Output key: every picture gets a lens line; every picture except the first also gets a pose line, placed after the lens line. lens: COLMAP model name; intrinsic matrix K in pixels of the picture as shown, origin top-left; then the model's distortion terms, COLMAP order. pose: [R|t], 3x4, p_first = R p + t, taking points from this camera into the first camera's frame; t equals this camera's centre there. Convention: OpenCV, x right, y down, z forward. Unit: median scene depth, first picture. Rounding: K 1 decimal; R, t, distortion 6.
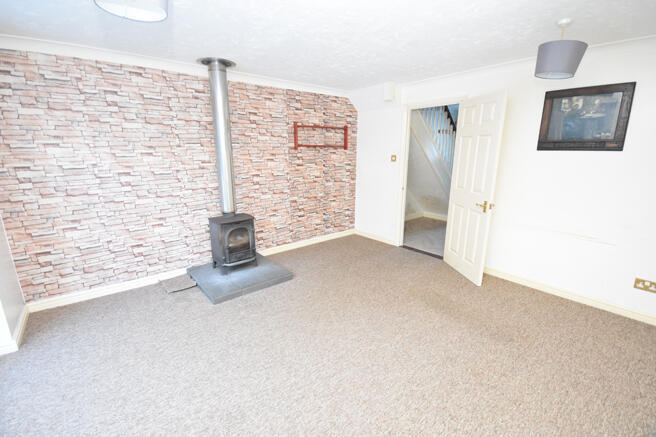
lens RADIAL K [[287.7, 0, 330.1], [0, 287.7, 216.6], [0, 0, 1]] dist [-0.016893, -0.001703]
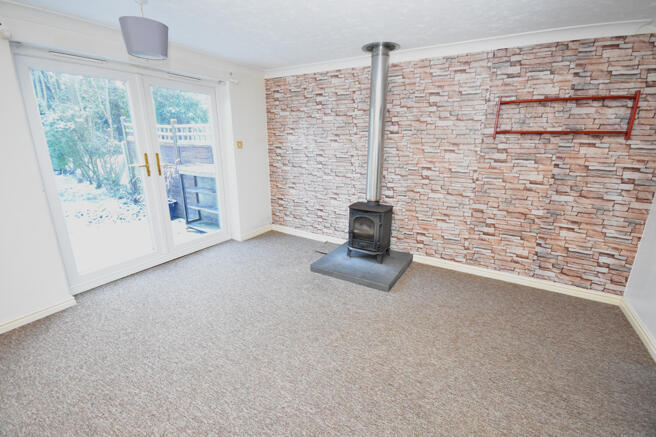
lens RADIAL K [[287.7, 0, 328.4], [0, 287.7, 219.5], [0, 0, 1]] dist [-0.016893, -0.001703]
pose [[0.322167, 0.254767, -0.911758, 0.437192], [-0.218926, 0.957051, 0.190066, -0.090323], [0.921021, 0.138374, 0.364106, 0.418237]]
